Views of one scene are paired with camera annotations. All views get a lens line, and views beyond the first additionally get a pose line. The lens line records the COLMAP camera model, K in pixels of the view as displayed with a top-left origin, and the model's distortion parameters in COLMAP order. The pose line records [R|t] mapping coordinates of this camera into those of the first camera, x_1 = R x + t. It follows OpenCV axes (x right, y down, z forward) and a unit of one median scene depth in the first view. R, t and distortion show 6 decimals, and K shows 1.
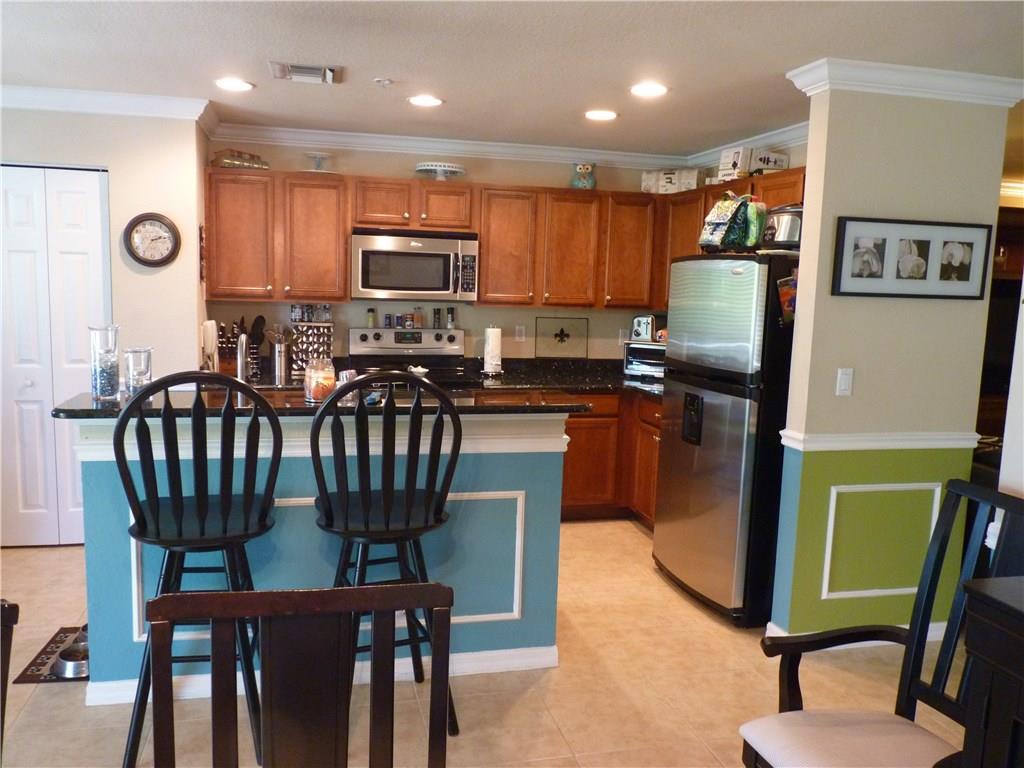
lens RADIAL K [[823.2, 0, 511.7], [0, 823.2, 387.1], [0, 0, 1]] dist [-0.025073, 0.009491]
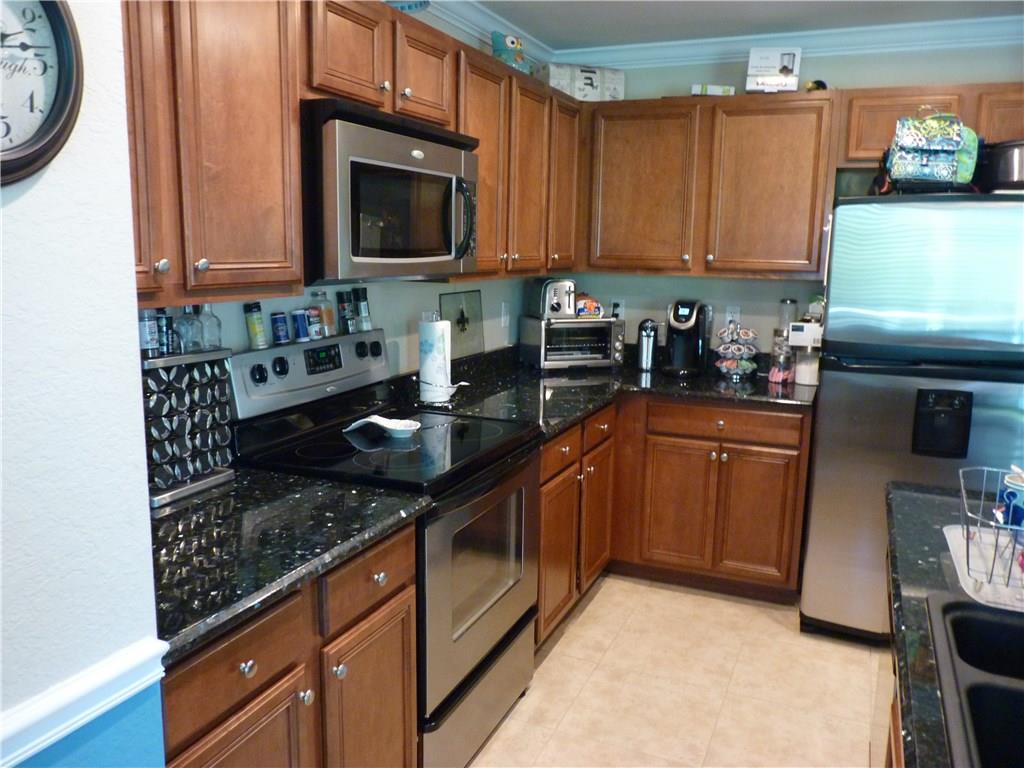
lens RADIAL K [[823.2, 0, 510.4], [0, 823.2, 383.4], [0, 0, 1]] dist [-0.025073, 0.009491]
pose [[0.614630, -0.156371, 0.773161, -0.429311], [0.107396, 0.987616, 0.114369, -0.089992], [-0.781470, 0.012740, 0.623812, 0.641442]]
